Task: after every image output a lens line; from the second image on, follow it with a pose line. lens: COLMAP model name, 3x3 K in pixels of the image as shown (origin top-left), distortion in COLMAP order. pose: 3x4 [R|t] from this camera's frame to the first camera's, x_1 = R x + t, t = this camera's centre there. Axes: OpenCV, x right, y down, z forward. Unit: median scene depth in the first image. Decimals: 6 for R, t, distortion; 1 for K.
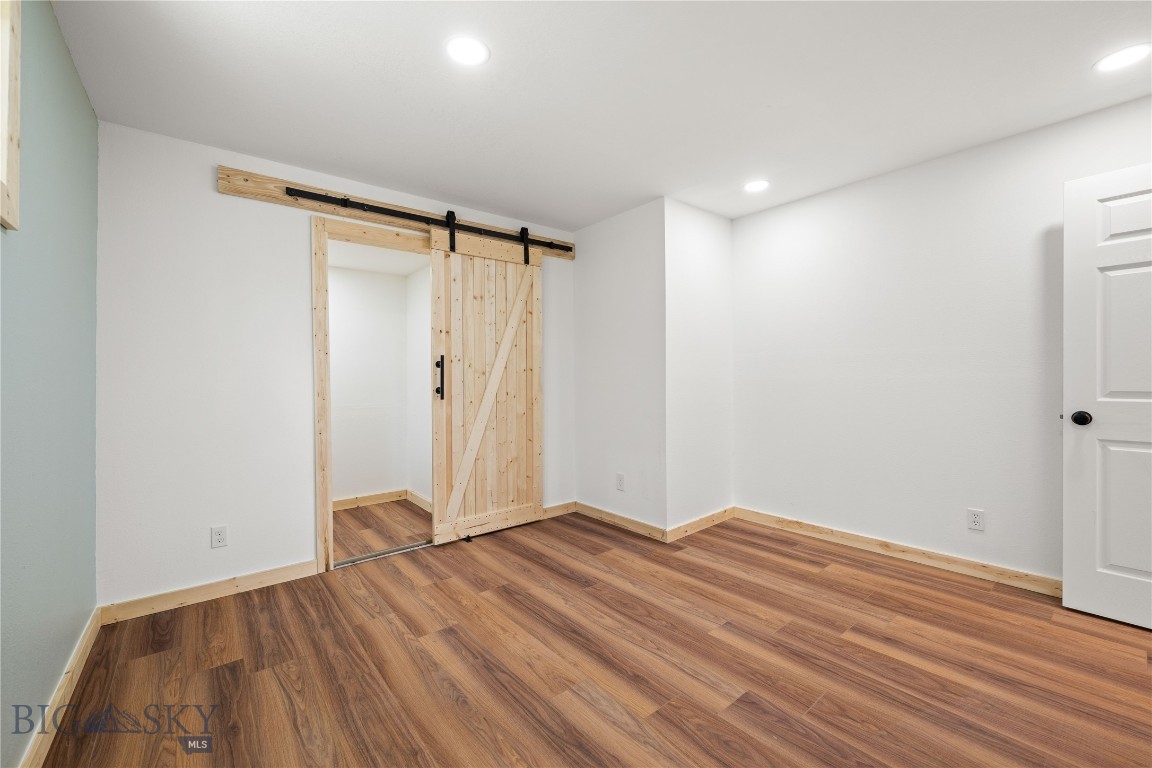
lens RADIAL K [[464.7, 0, 576.8], [0, 464.7, 380.7], [0, 0, 1]] dist [0.001461, -0.000415]
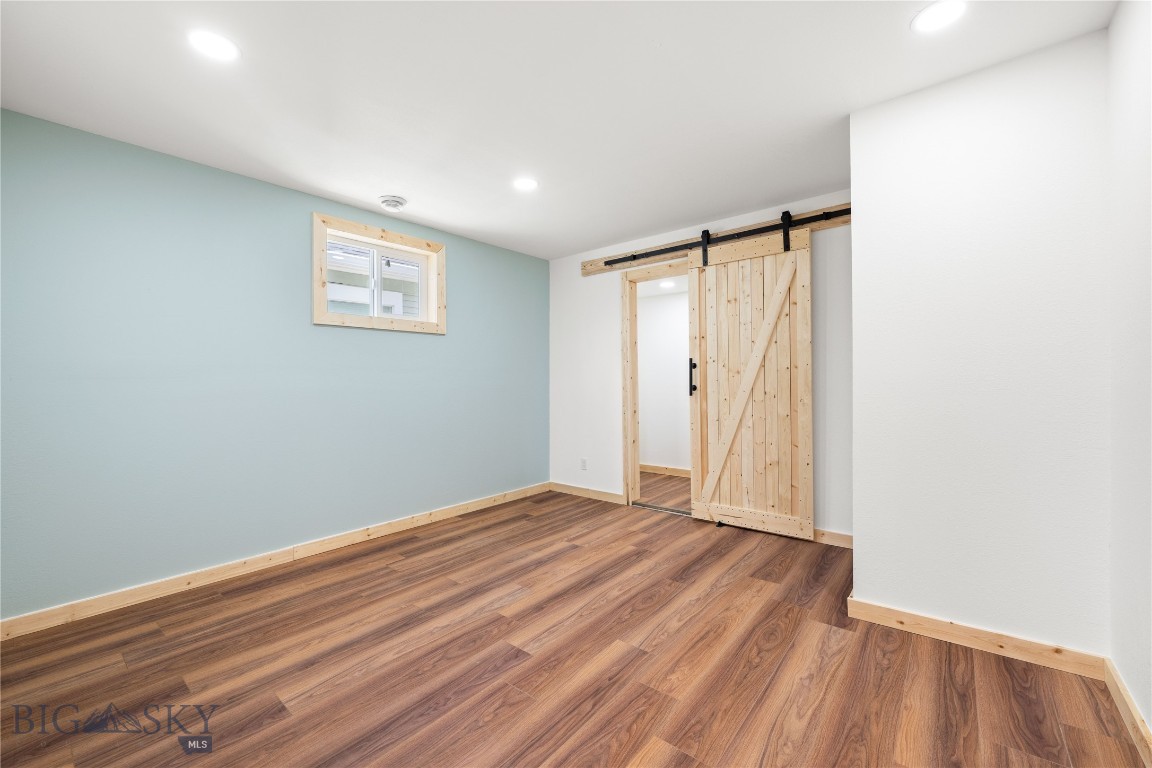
lens RADIAL K [[464.7, 0, 570.3], [0, 464.7, 380.5], [0, 0, 1]] dist [0.001461, -0.000415]
pose [[0.189939, 0.009946, -0.981745, 0.958806], [0.005921, 0.999919, 0.011276, -0.015291], [0.981778, -0.007955, 0.189865, 0.560267]]
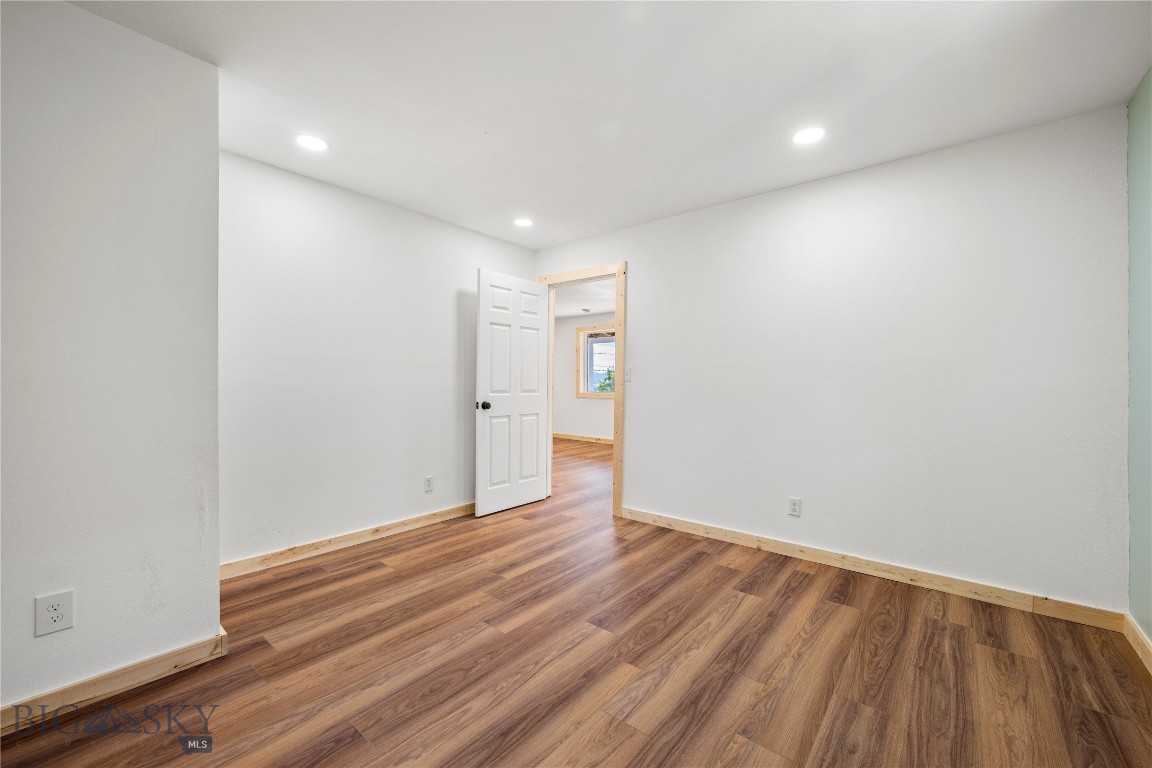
lens RADIAL K [[464.7, 0, 567.6], [0, 464.7, 386.6], [0, 0, 1]] dist [0.001461, -0.000415]
pose [[-0.181290, 0.000337, 0.983430, -0.571145], [0.000962, 1.000000, -0.000166, 0.007545], [-0.983429, 0.000916, -0.181290, 0.818913]]
